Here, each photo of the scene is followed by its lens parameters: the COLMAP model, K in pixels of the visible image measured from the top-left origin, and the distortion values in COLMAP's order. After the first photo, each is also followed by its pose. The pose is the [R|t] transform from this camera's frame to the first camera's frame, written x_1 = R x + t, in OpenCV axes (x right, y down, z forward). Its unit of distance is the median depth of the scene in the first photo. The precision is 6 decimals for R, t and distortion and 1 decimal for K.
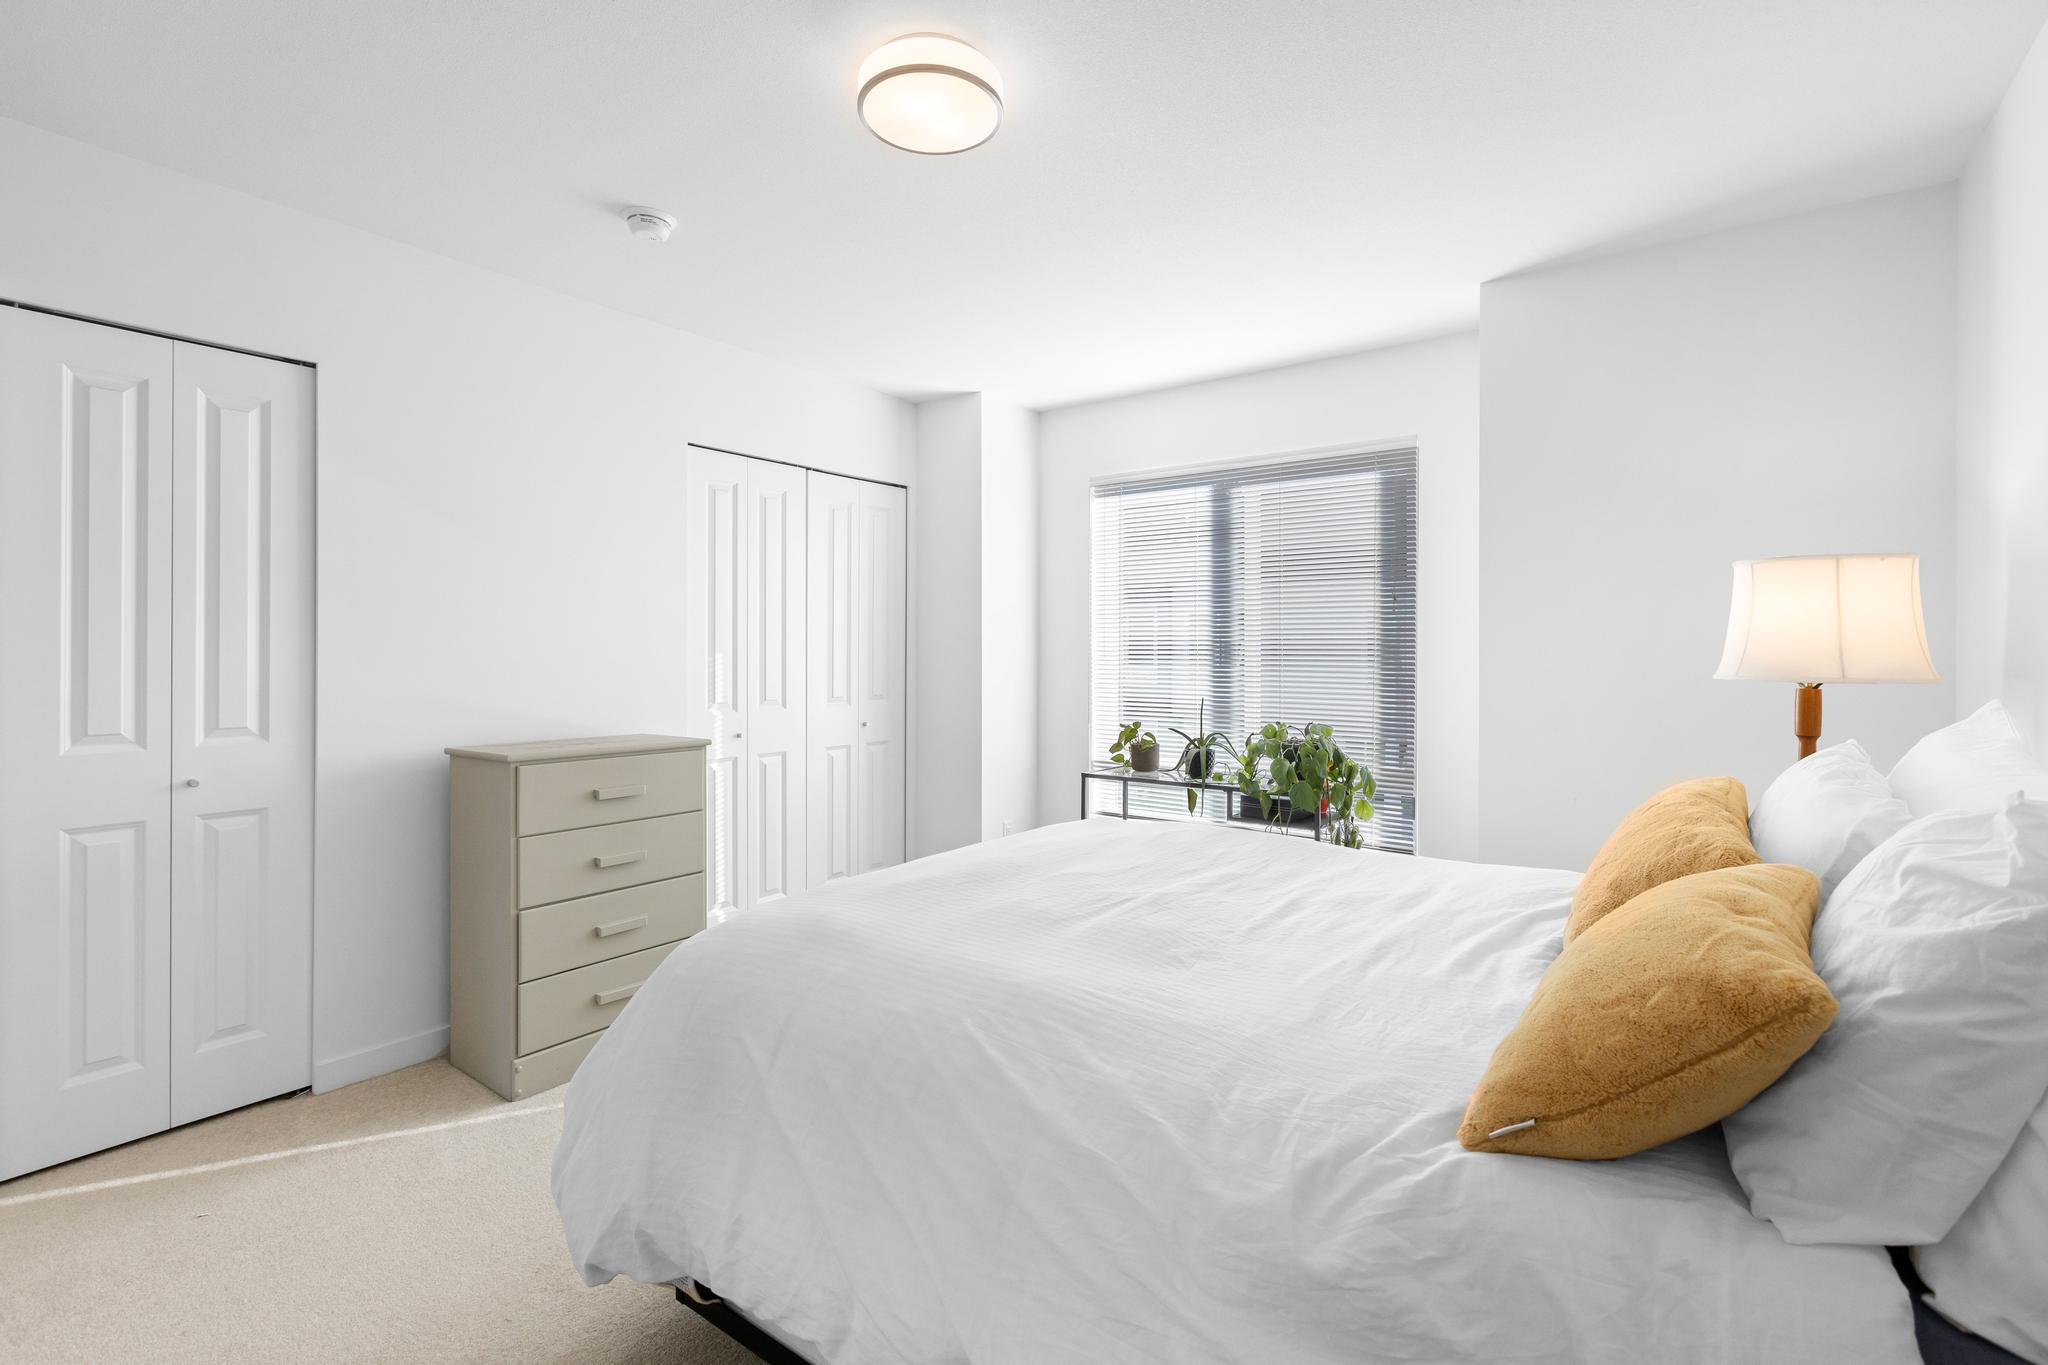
lens RADIAL K [[914.9, 0, 1003.8], [0, 914.9, 668.2], [0, 0, 1]] dist [-0.002714, -0.000266]
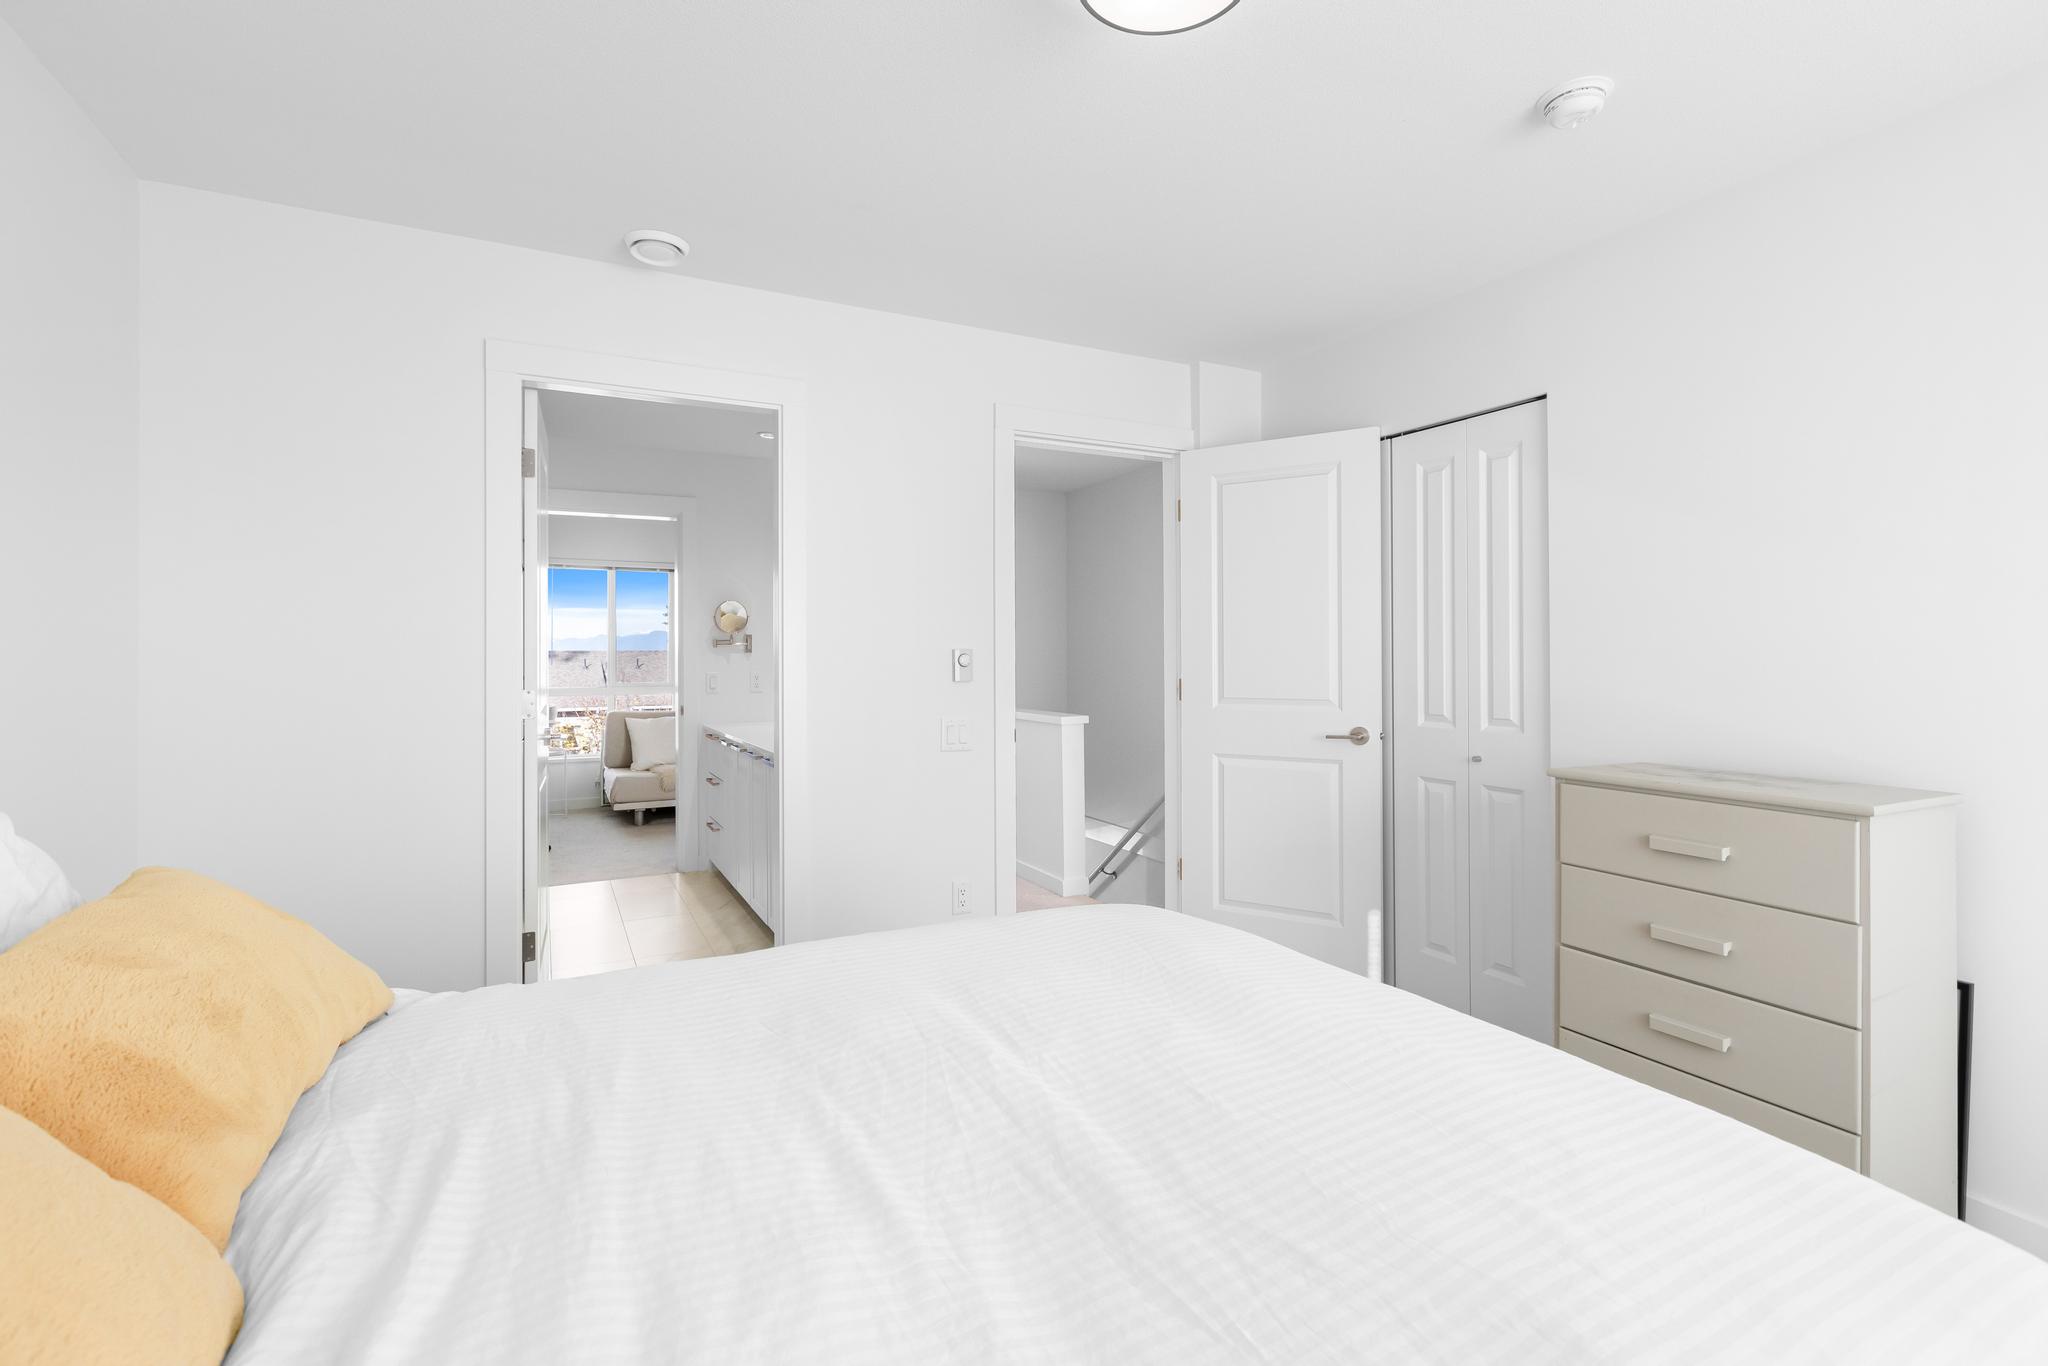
lens RADIAL K [[914.9, 0, 1037.3], [0, 914.9, 649.1], [0, 0, 1]] dist [-0.002714, -0.000266]
pose [[-0.421701, -0.009421, -0.906686, 0.560775], [-0.014245, 0.999891, -0.003764, -0.015209], [0.906623, 0.011329, -0.421789, 1.018186]]
